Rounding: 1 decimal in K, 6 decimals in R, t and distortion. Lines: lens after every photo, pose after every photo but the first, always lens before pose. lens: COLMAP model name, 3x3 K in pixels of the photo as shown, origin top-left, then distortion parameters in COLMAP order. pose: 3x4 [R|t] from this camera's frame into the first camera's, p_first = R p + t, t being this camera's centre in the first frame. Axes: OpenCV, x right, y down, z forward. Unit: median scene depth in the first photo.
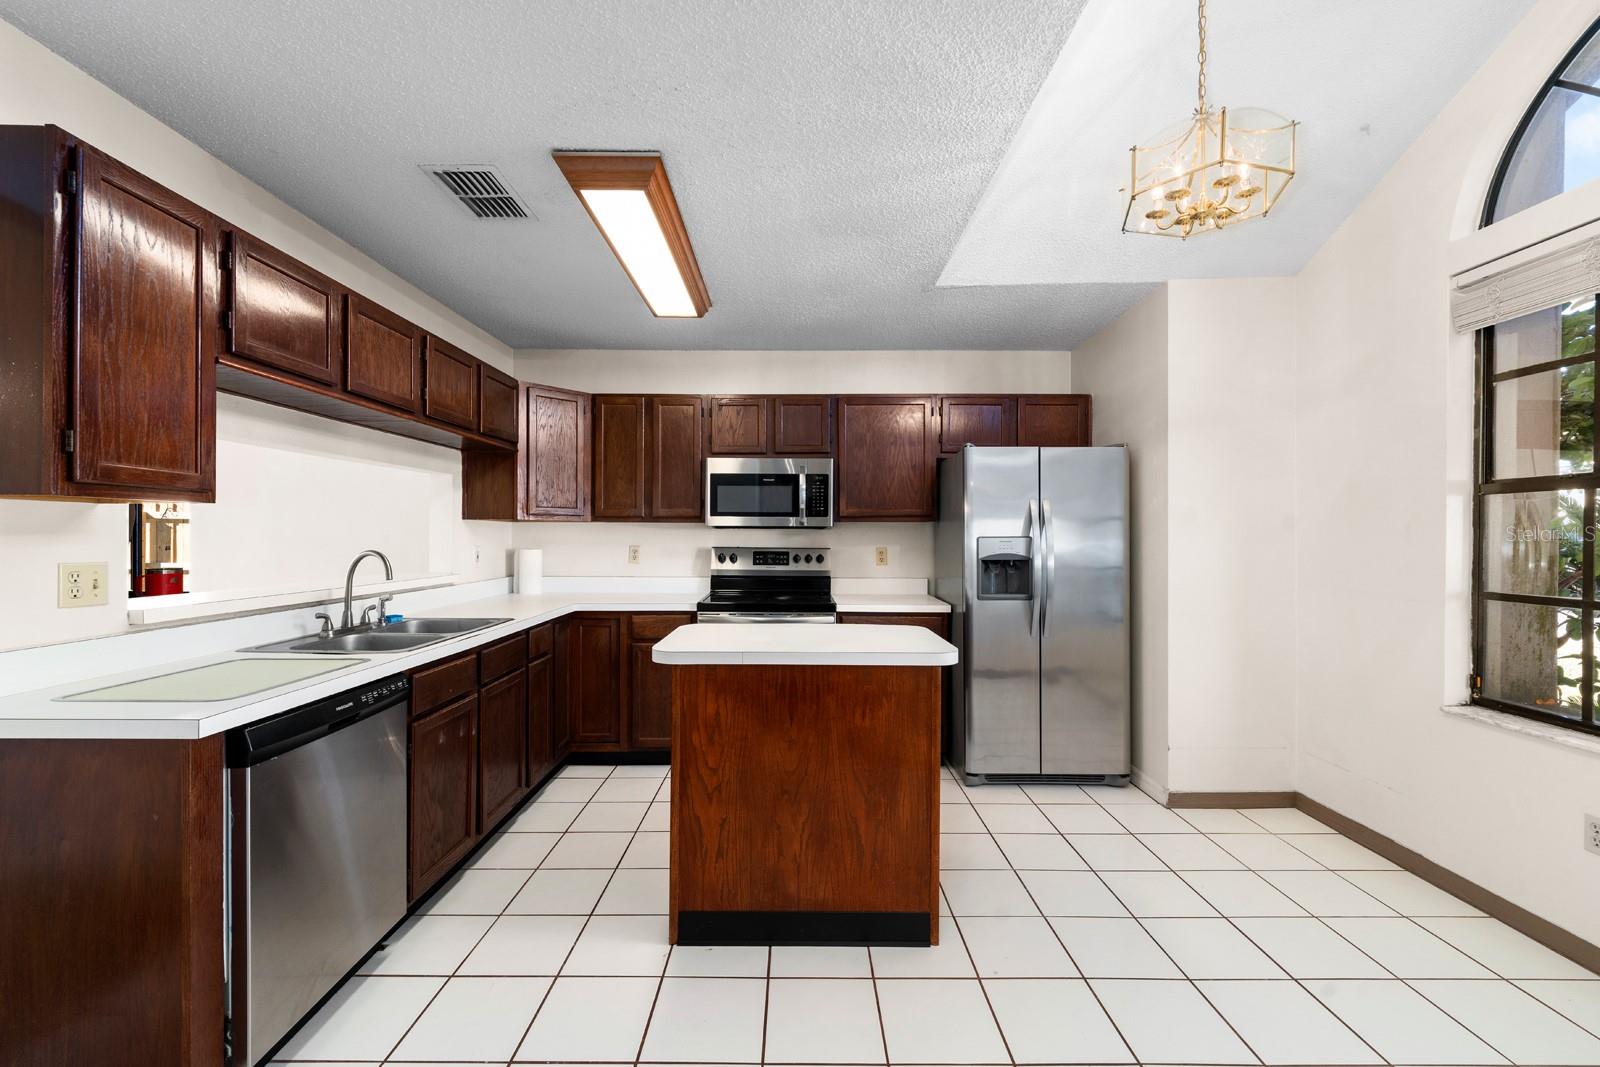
lens RADIAL K [[647.8, 0, 799.4], [0, 647.8, 534.7], [0, 0, 1]] dist [-0.000711, 0.000203]
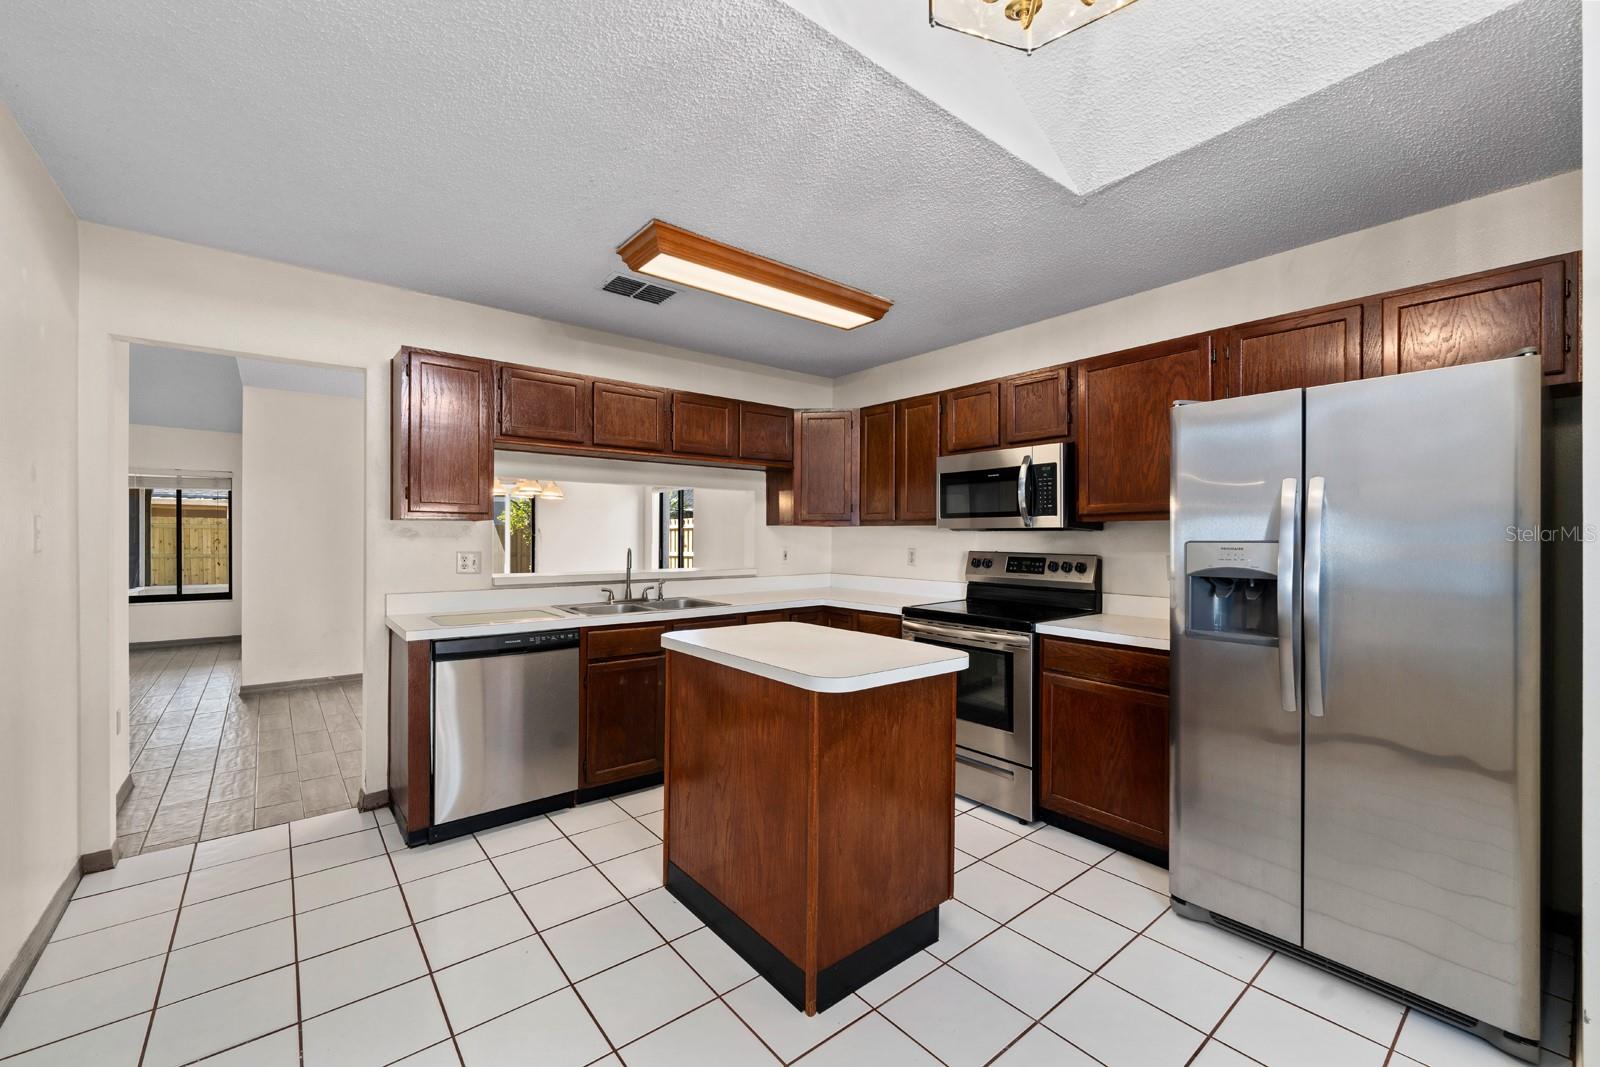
lens RADIAL K [[647.8, 0, 796.2], [0, 647.8, 534.3], [0, 0, 1]] dist [-0.000711, 0.000203]
pose [[0.625540, -0.004361, -0.780180, 0.491032], [-0.000265, 0.999983, -0.005803, 0.000466], [0.780192, 0.003837, 0.625528, 0.251443]]
